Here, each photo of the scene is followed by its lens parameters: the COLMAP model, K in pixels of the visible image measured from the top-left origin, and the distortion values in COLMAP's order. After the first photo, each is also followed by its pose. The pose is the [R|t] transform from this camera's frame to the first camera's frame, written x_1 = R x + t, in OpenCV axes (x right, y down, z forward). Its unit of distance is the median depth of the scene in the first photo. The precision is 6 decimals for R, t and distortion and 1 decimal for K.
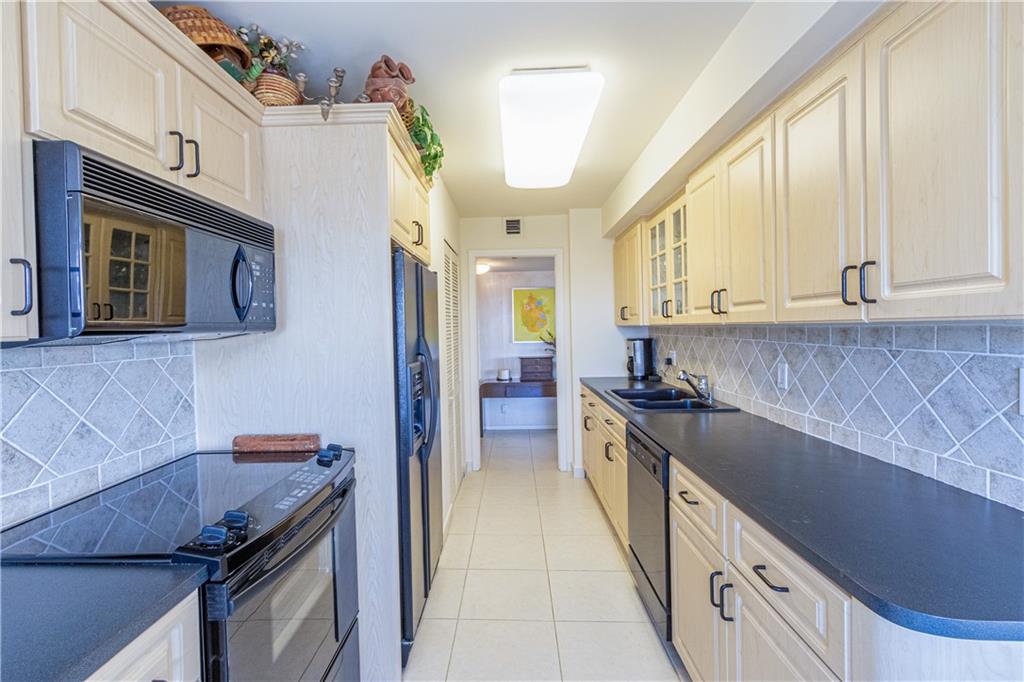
lens RADIAL K [[469.7, 0, 488.9], [0, 469.7, 337.1], [0, 0, 1]] dist [0.008760, -0.000134]
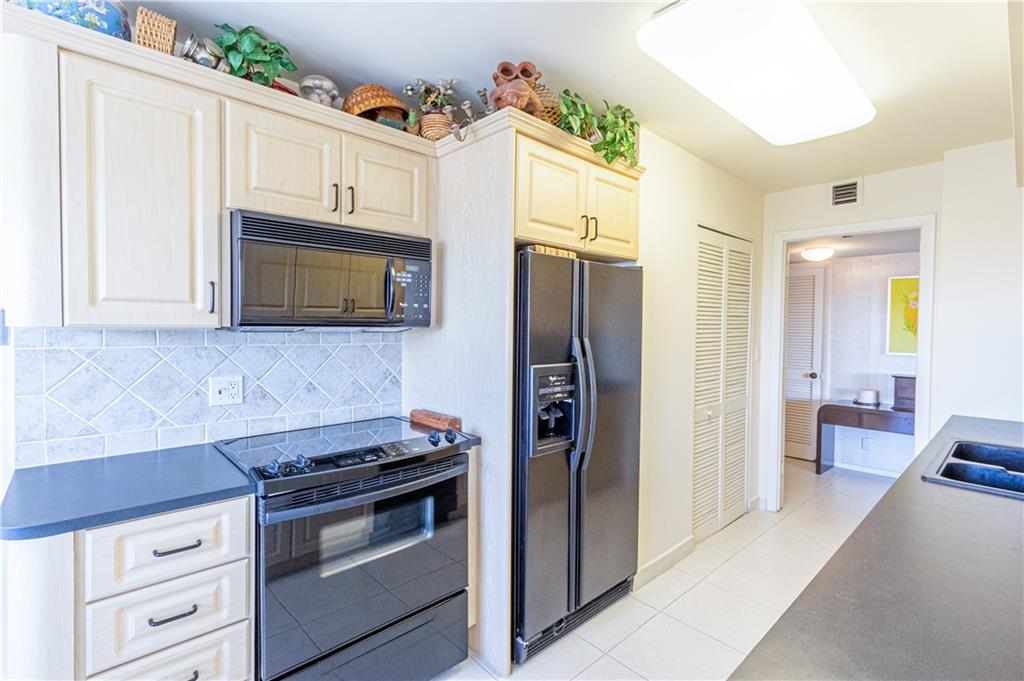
lens RADIAL K [[467.2, 0, 487.8], [0, 467.2, 338.7], [0, 0, 1]] dist [0.005901, 0.000288]
pose [[0.699052, 0.043836, -0.713726, 0.504620], [-0.038868, 0.998973, 0.023286, -0.016126], [0.714014, 0.011463, 0.700038, 0.262067]]
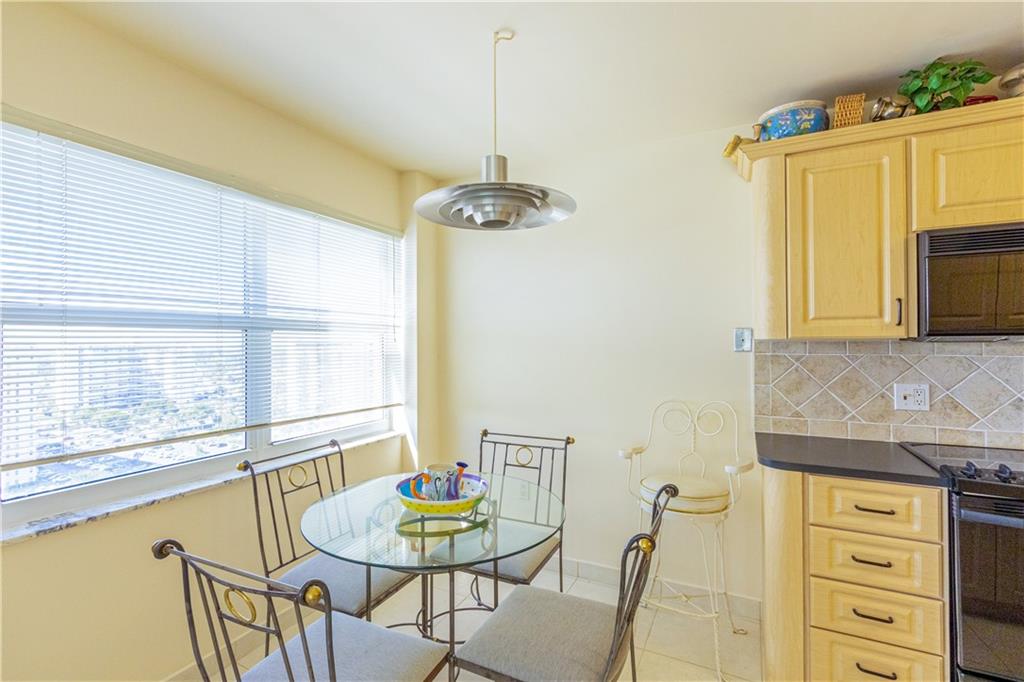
lens RADIAL K [[466.0, 0, 508.7], [0, 466.0, 336.3], [0, 0, 1]] dist [0.000570, 0.000388]
pose [[-0.416106, 0.011799, -0.909240, 0.788012], [-0.007915, 0.999831, 0.016597, -0.010114], [0.909282, 0.014103, -0.415942, 0.157462]]
